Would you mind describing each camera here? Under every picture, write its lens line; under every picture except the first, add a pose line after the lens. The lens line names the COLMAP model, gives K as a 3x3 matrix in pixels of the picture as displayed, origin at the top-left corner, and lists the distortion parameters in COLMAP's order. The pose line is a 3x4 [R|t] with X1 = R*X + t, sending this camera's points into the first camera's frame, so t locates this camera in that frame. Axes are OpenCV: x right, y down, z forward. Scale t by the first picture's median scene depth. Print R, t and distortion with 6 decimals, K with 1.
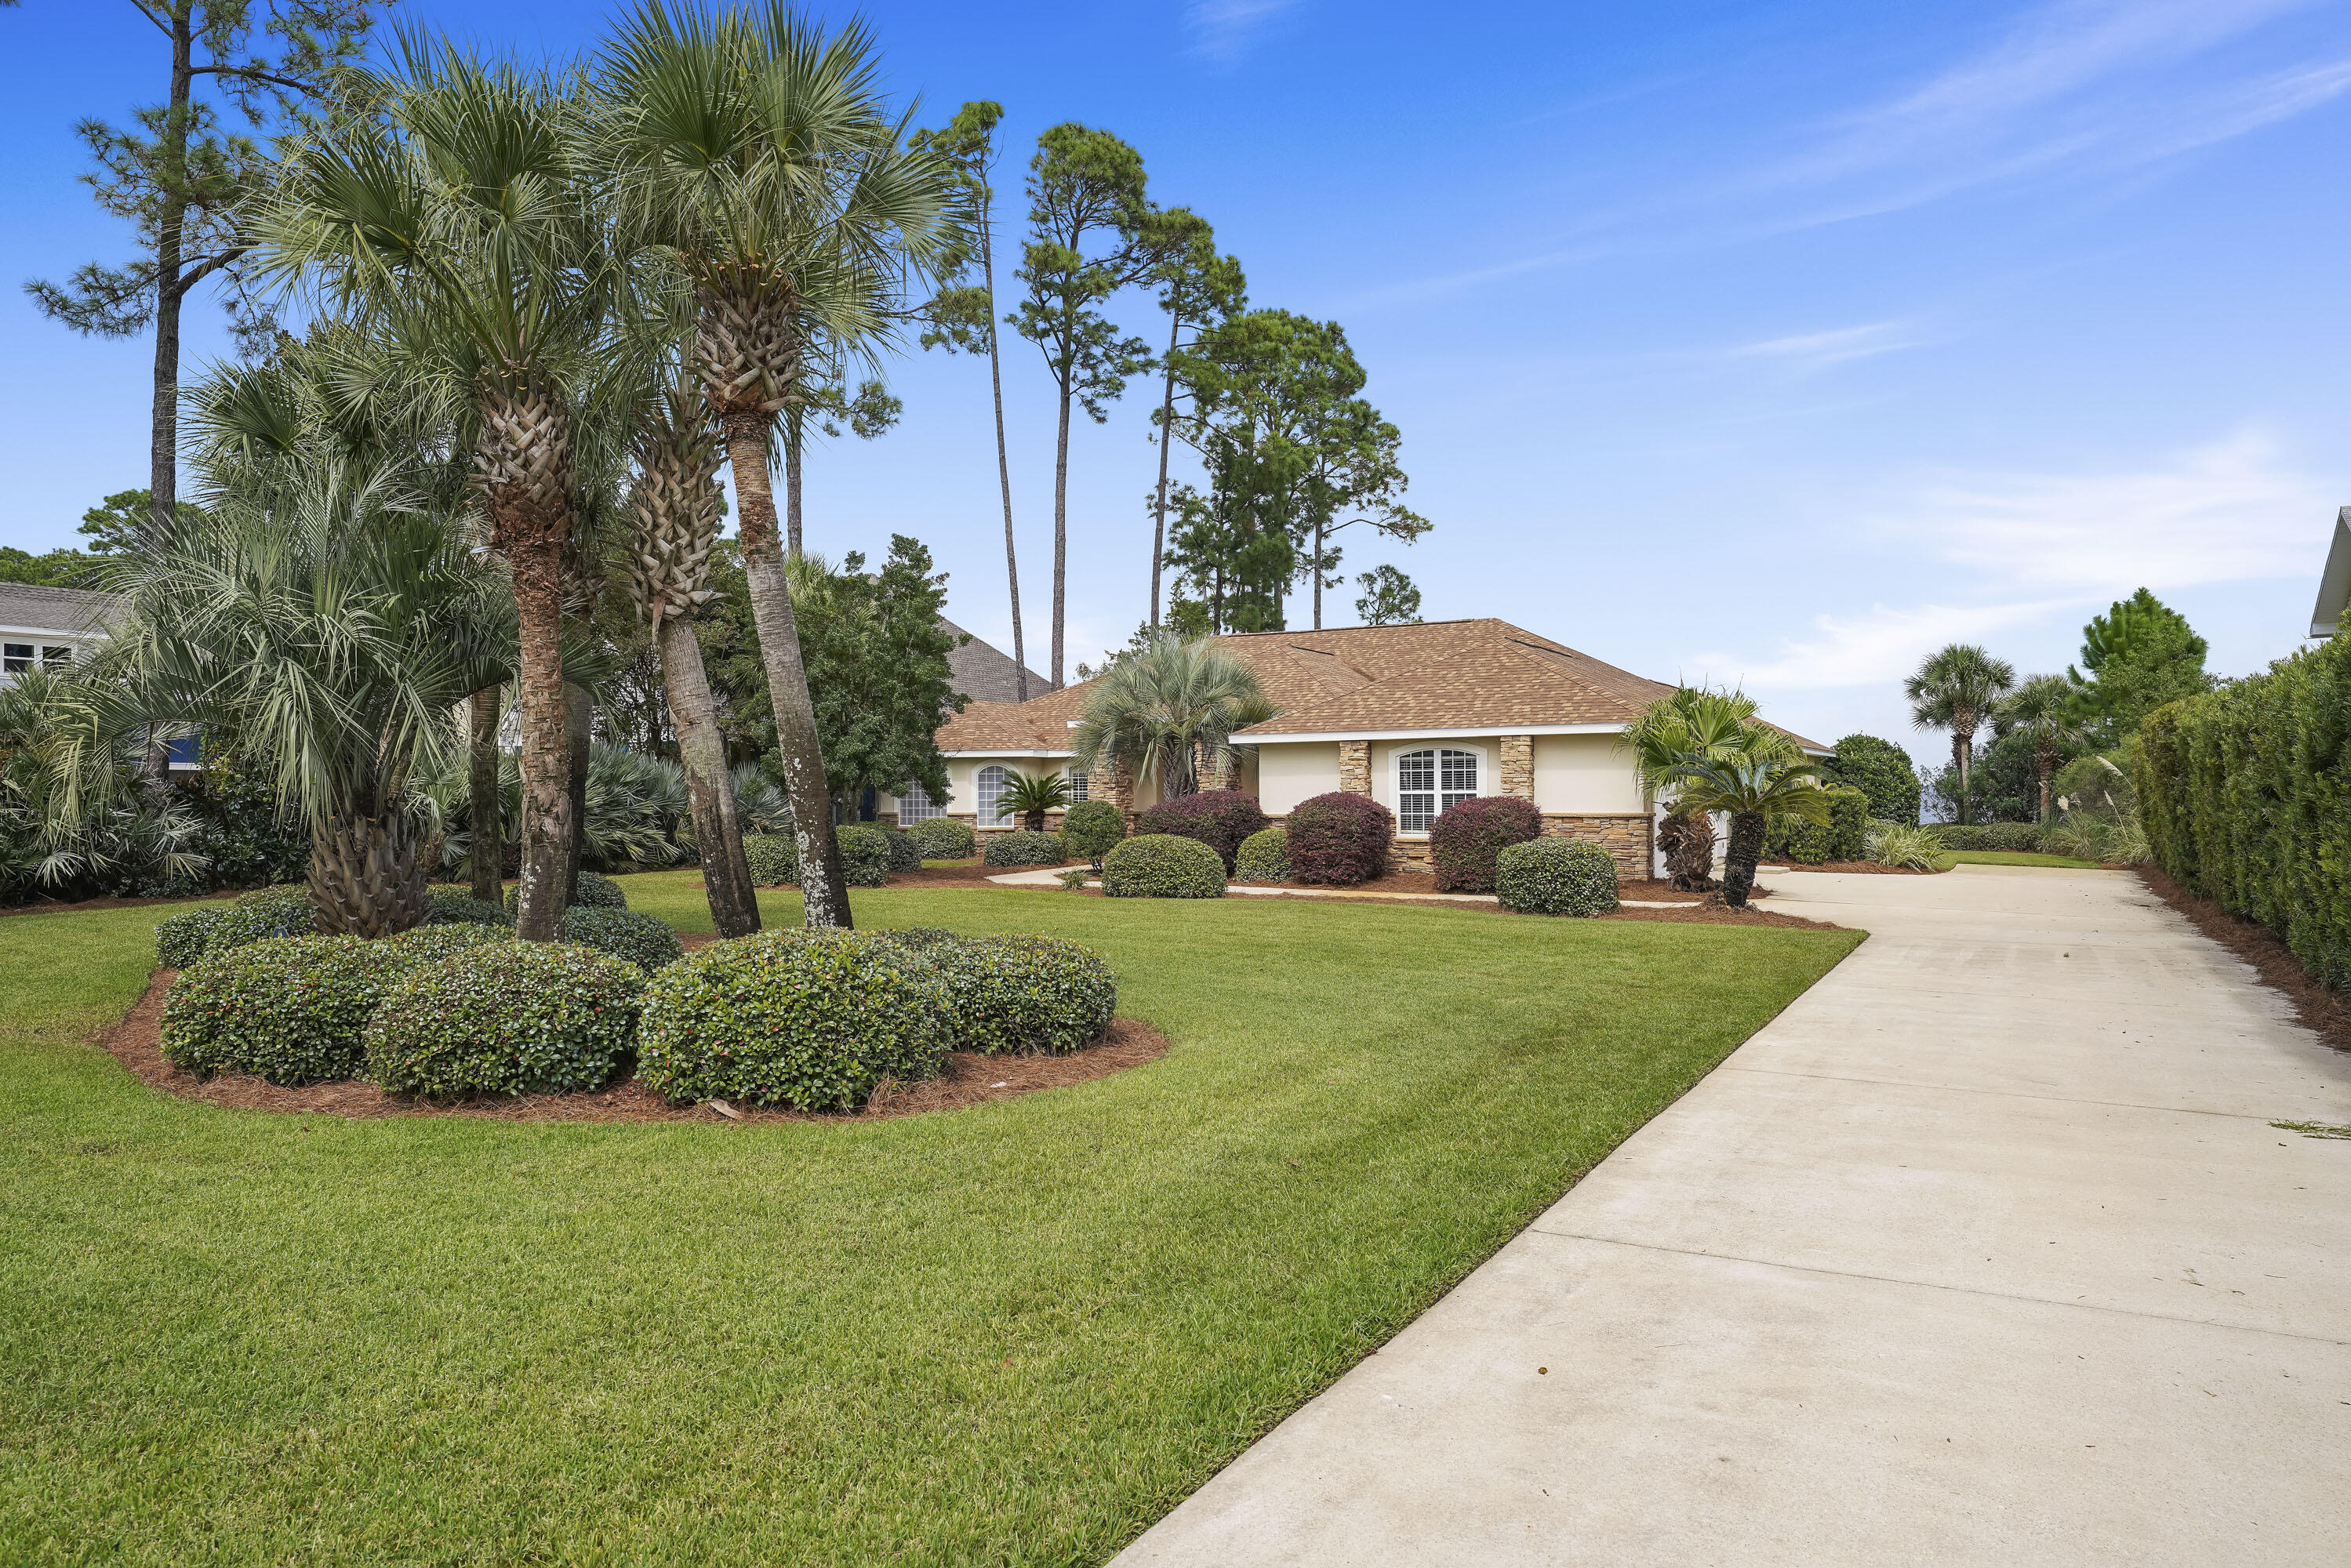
lens RADIAL K [[1595.6, 0, 1184.6], [0, 1595.6, 791.8], [0, 0, 1]] dist [-0.000832, -0.001251]
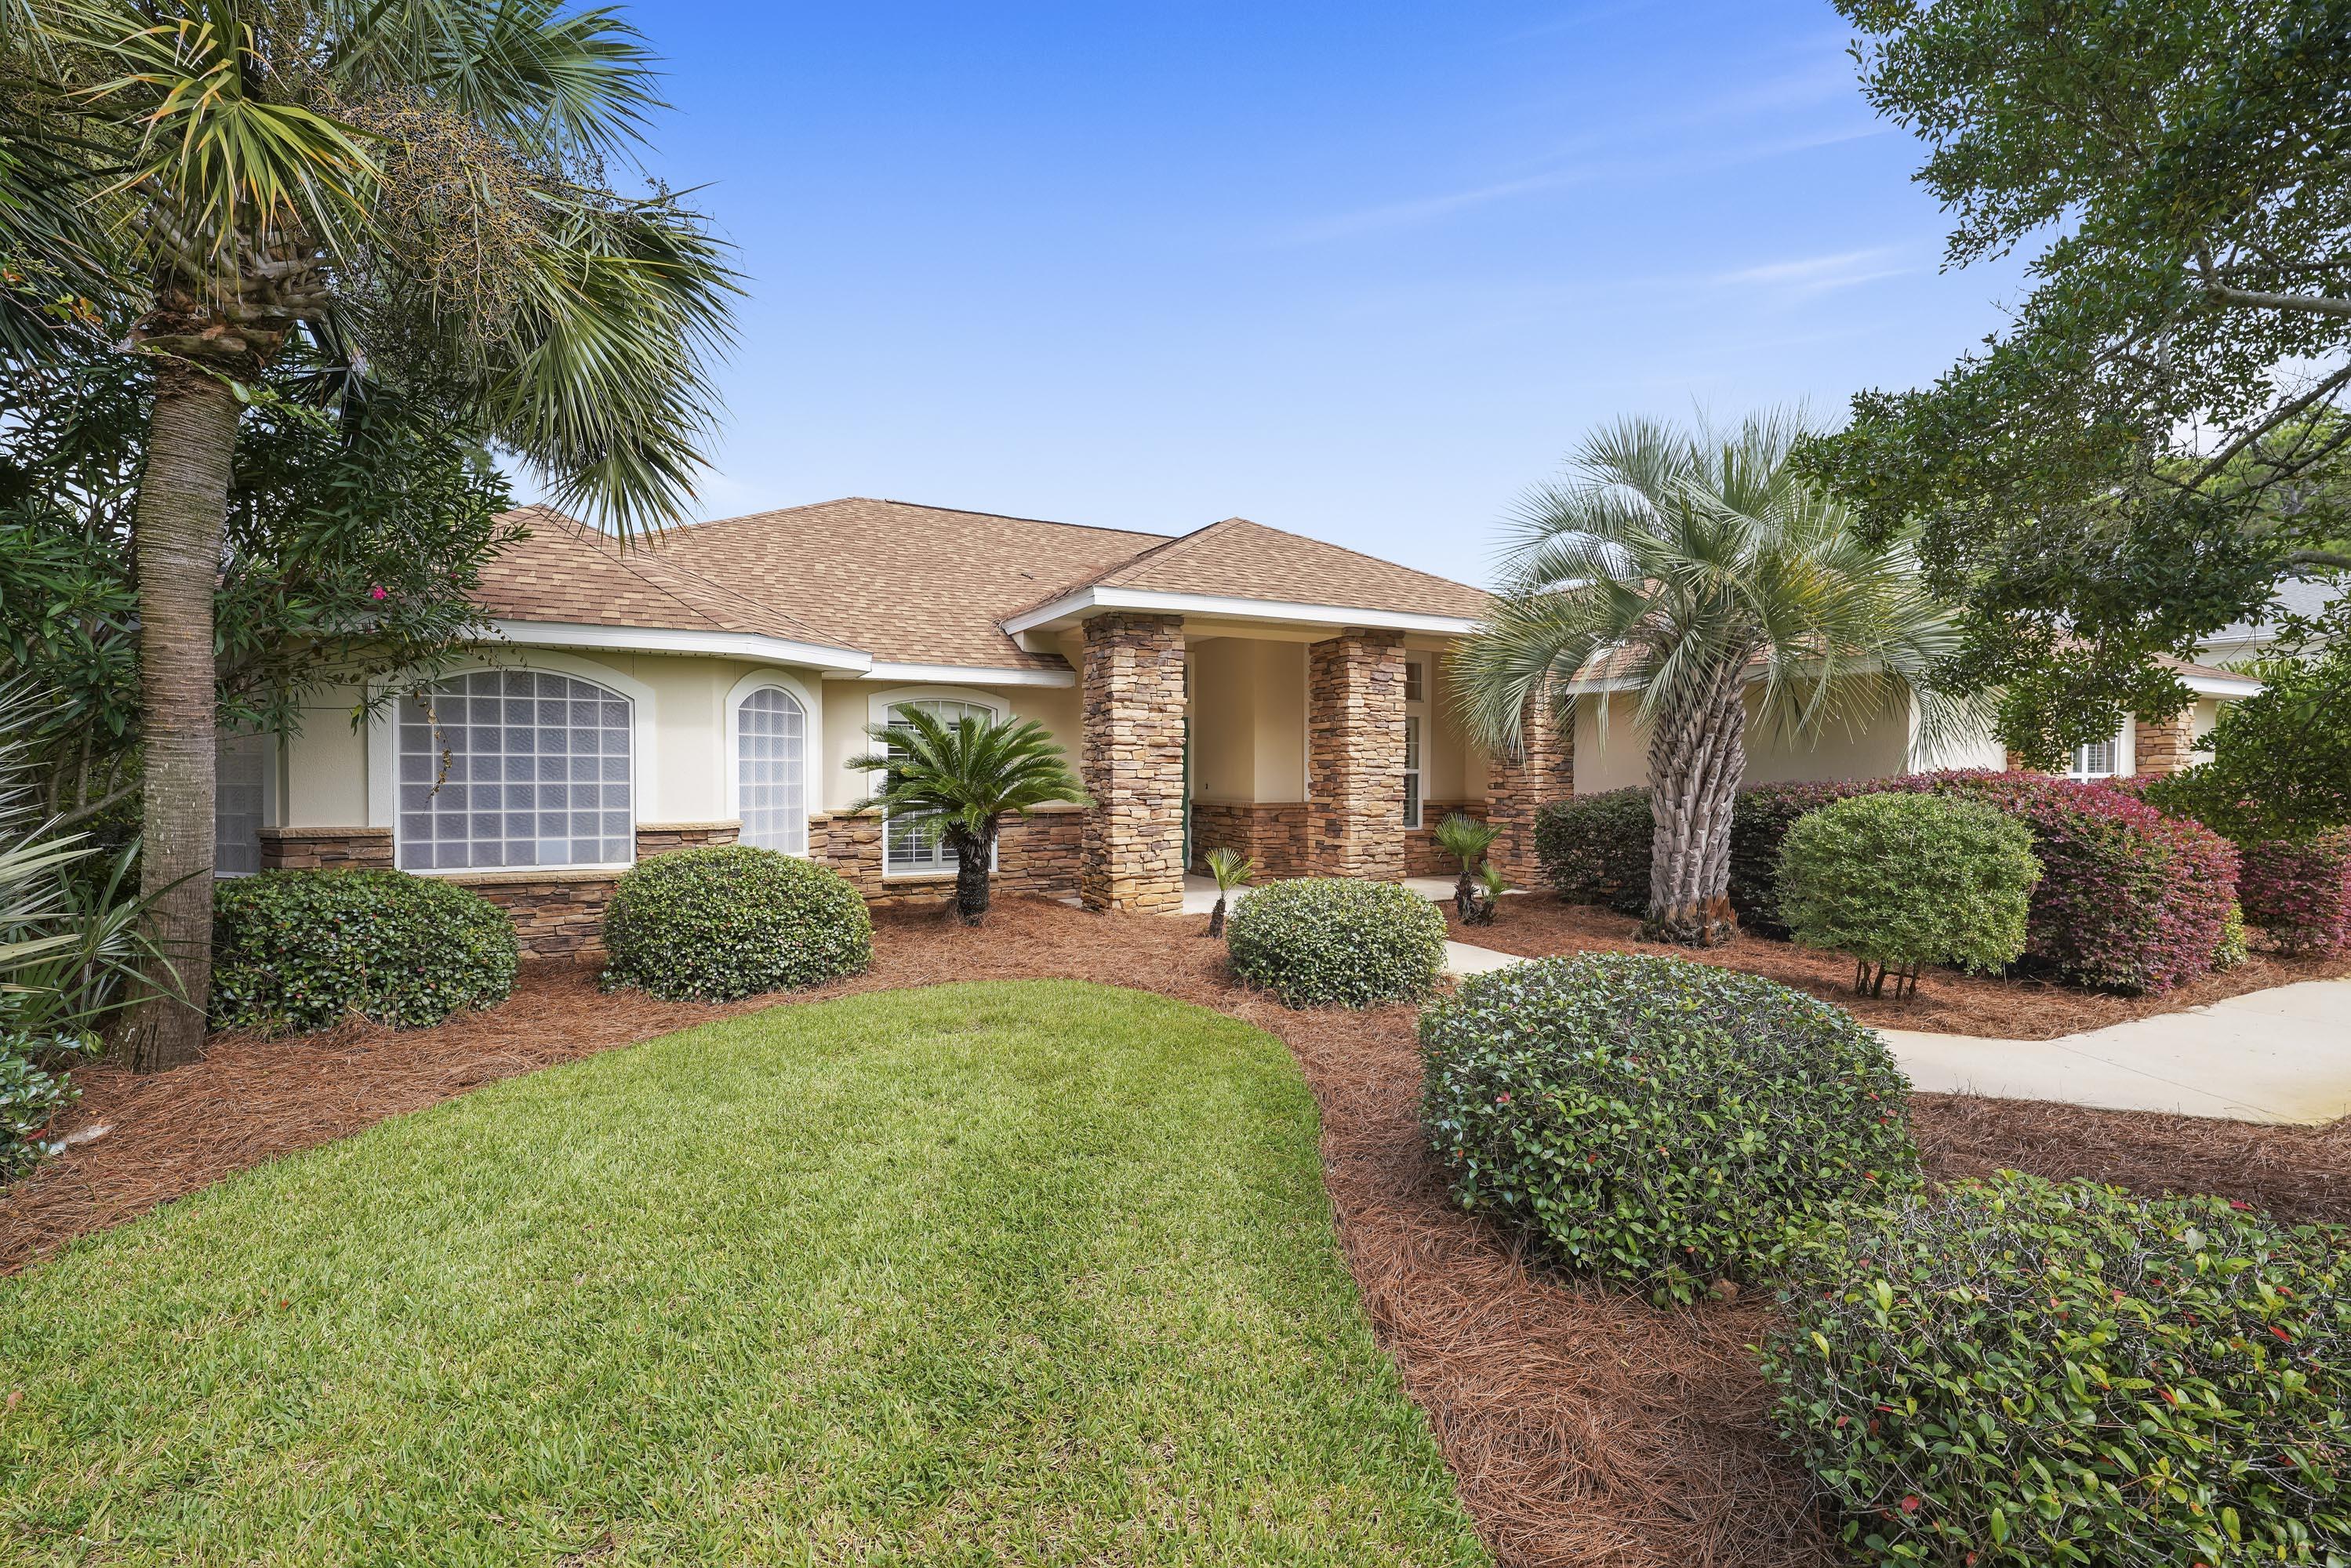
lens RADIAL K [[1034.1, 0, 1161.9], [0, 1034.1, 788.7], [0, 0, 1]] dist [-0.004713, -0.000111]
pose [[0.542510, -0.011571, 0.839970, -0.277251], [-0.012257, 0.999690, 0.021688, 0.000110], [-0.839960, -0.022061, 0.542200, 0.826209]]
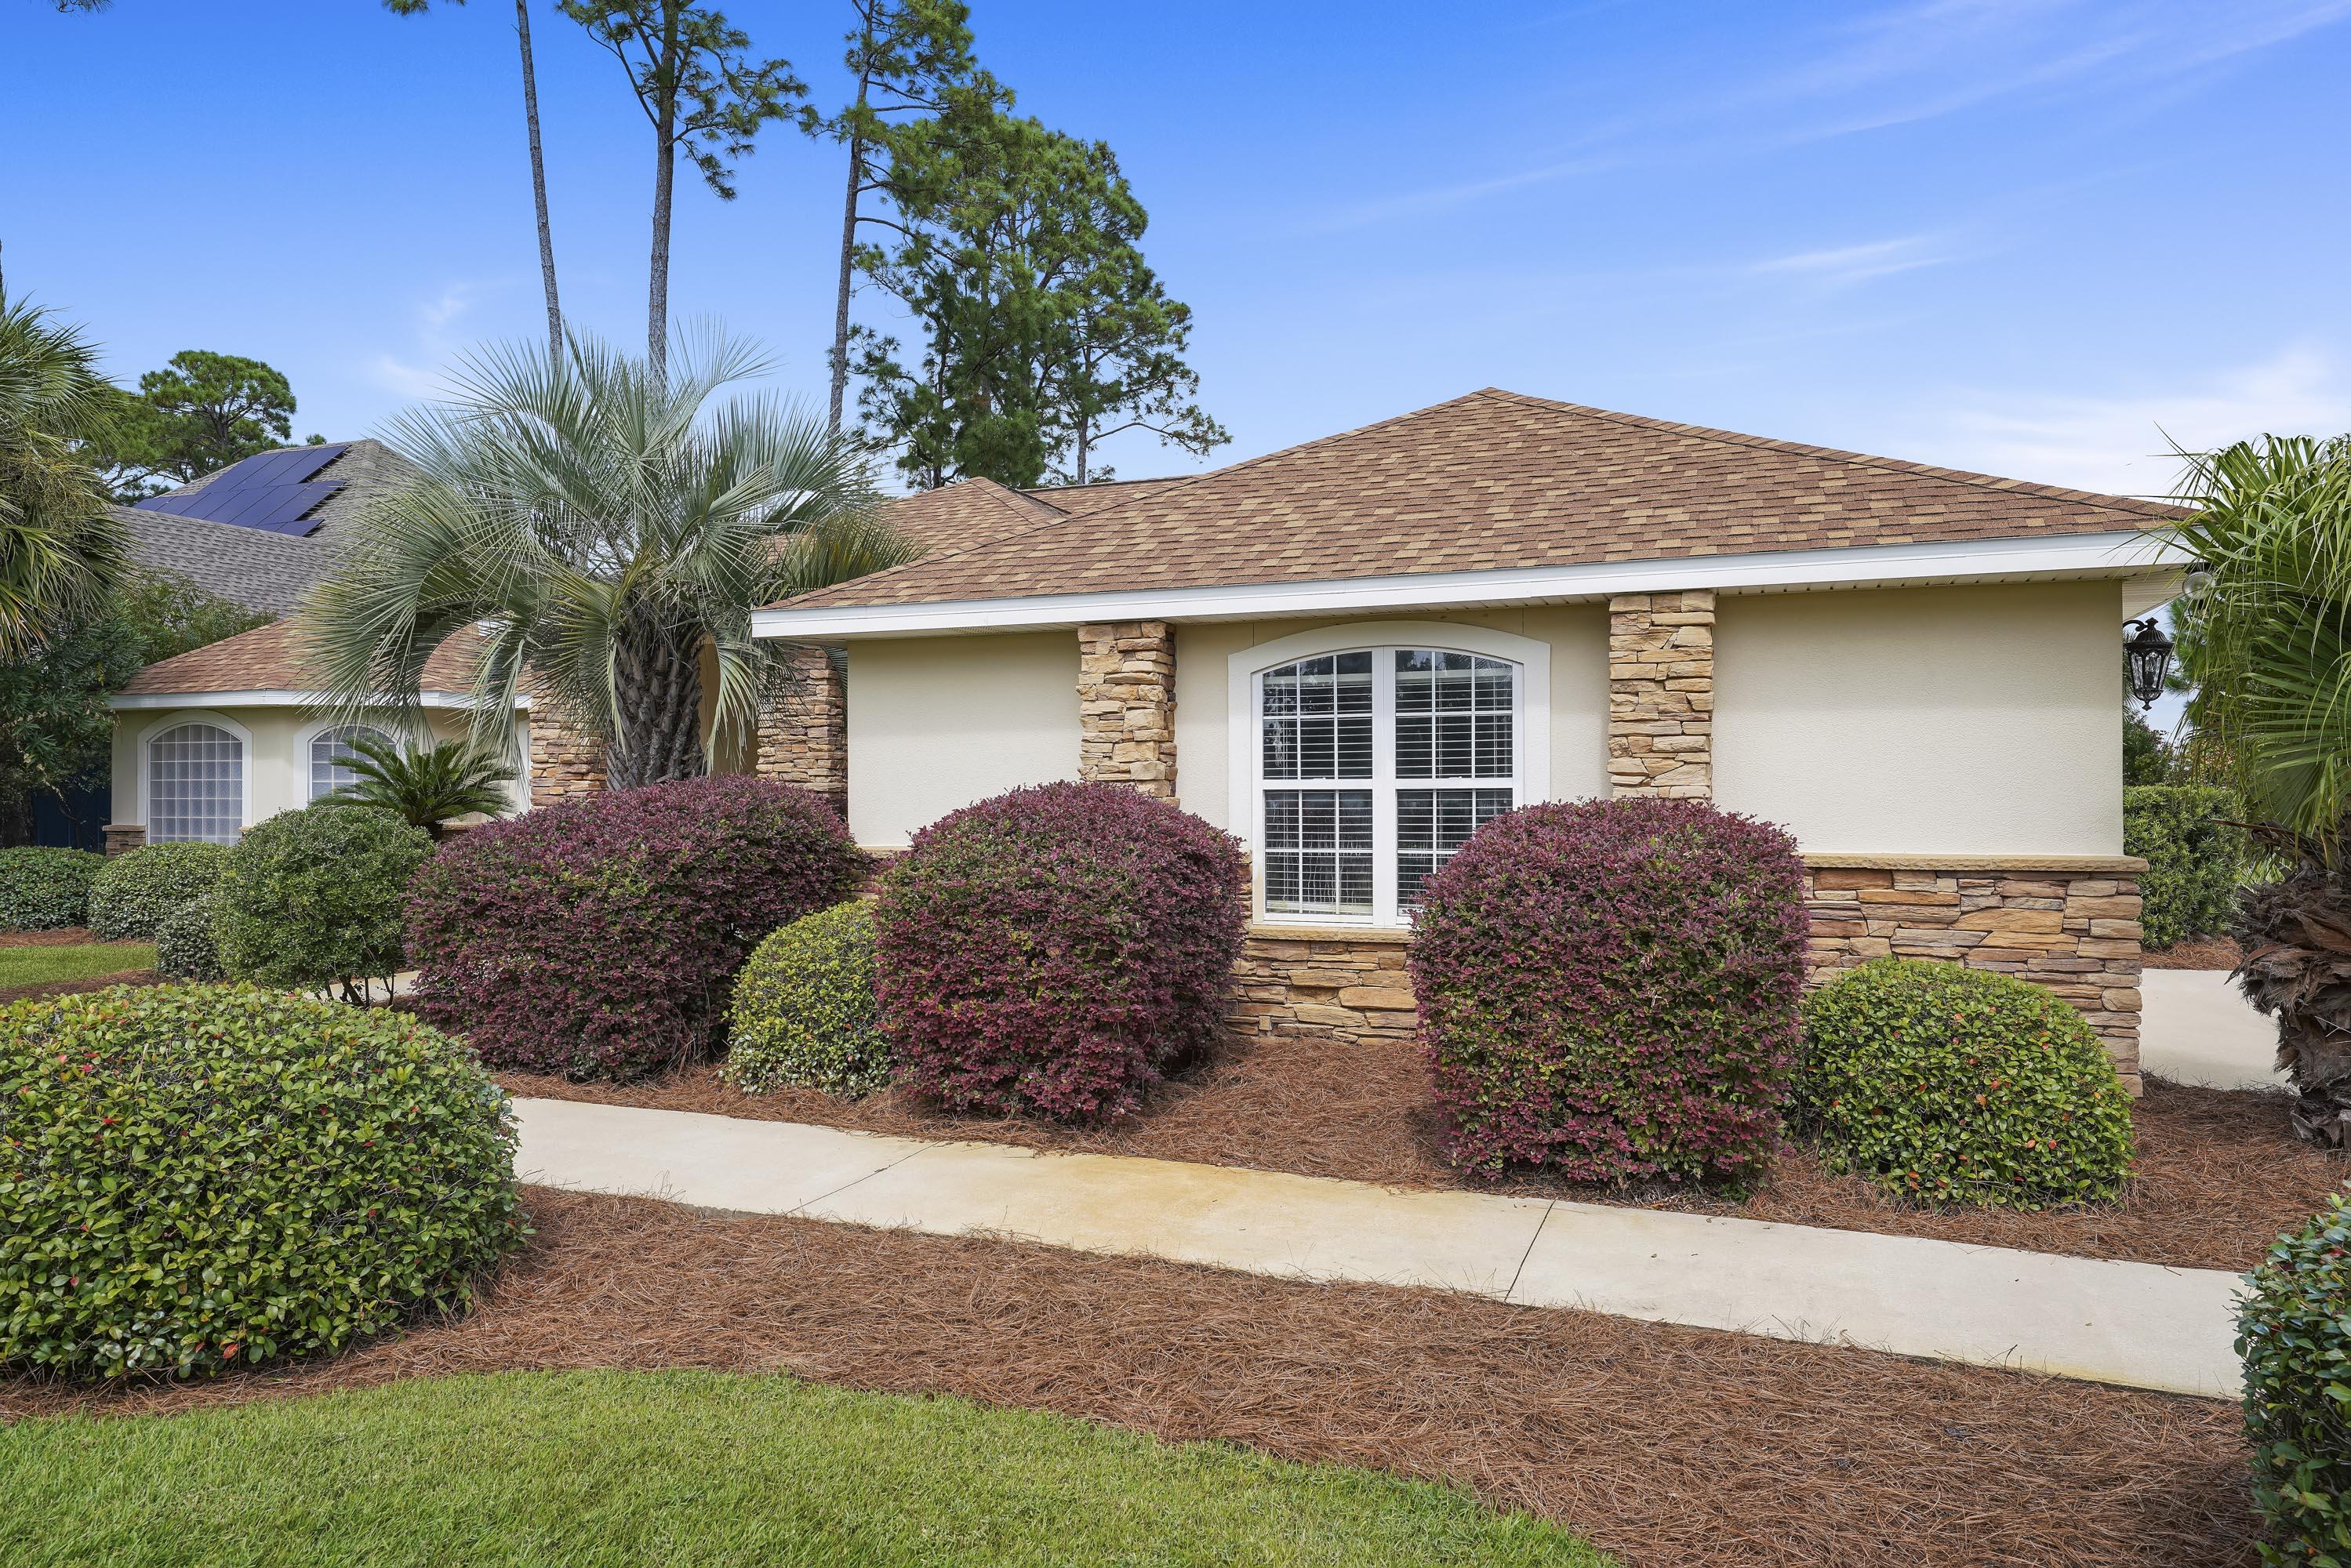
lens RADIAL K [[1595.6, 0, 1167.5], [0, 1595.6, 787.4], [0, 0, 1]] dist [-0.000832, -0.001251]
pose [[0.991583, 0.003731, 0.129418, 0.057000], [-0.003647, 0.999993, -0.000892, 0.000997], [-0.129421, 0.000413, 0.991590, 0.527045]]
